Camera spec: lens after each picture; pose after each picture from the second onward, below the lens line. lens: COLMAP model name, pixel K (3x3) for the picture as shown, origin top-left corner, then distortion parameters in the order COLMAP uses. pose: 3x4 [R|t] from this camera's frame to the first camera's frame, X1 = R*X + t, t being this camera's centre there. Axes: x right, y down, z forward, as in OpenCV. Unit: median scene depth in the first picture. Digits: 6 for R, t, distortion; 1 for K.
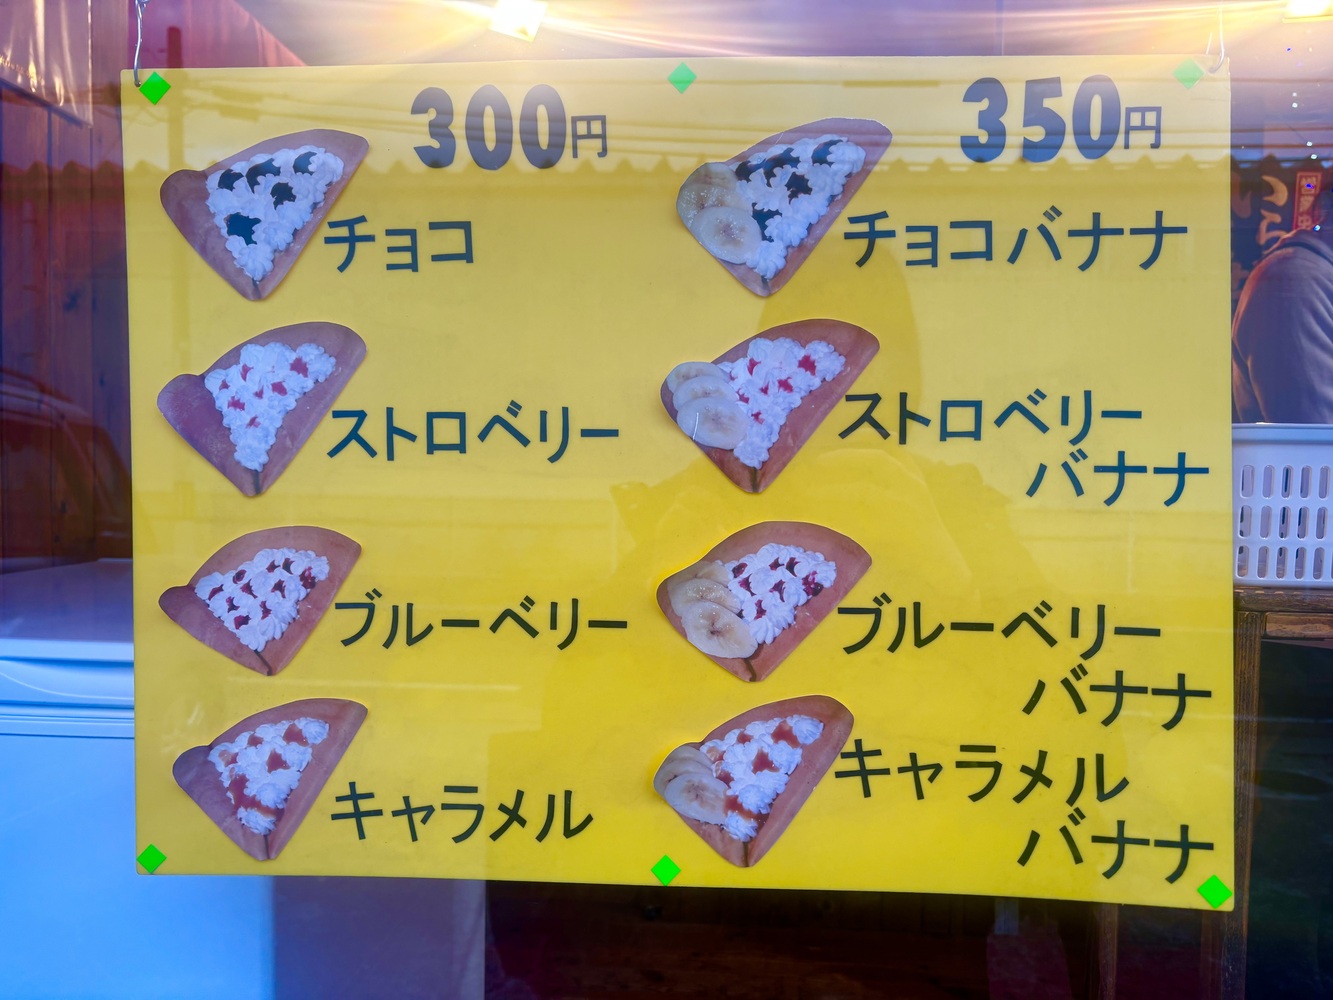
lens RADIAL K [[993.7, 0, 669.7], [0, 993.7, 506.3], [0, 0, 1]] dist [-0.002913, 0.000237]
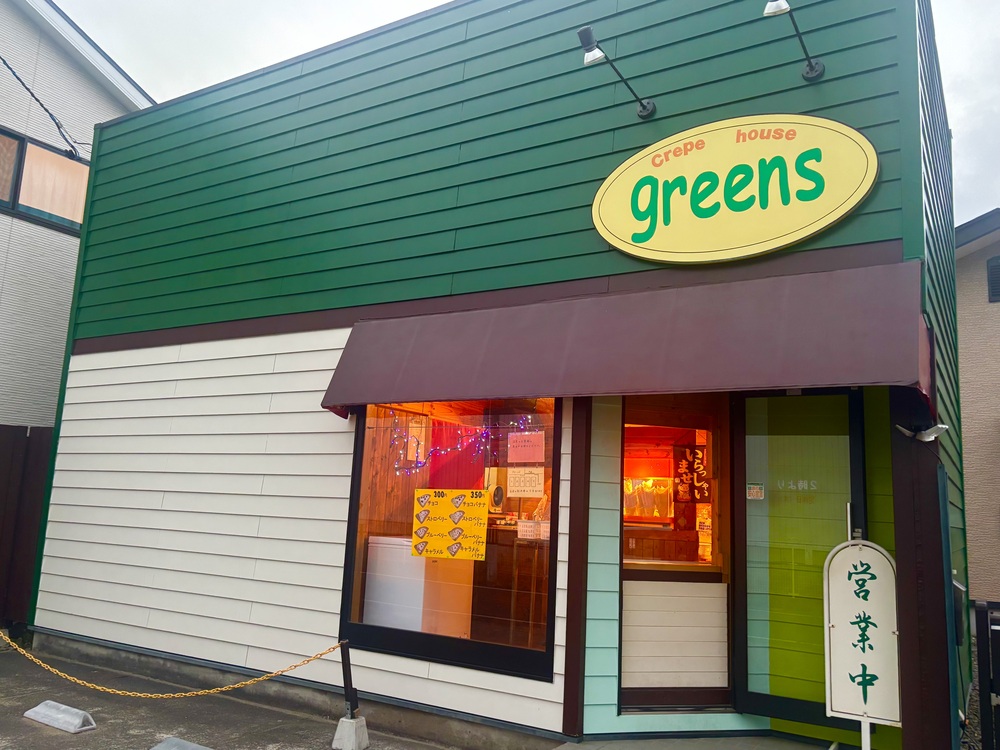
lens RADIAL K [[770.8, 0, 507.0], [0, 770.8, 385.7], [0, 0, 1]] dist [0.043180, 0.003154]
pose [[0.889690, -0.048713, -0.453960, 4.963760], [-0.050252, 0.977803, -0.203411, 0.209687], [0.453792, 0.203785, 0.867493, -7.180458]]
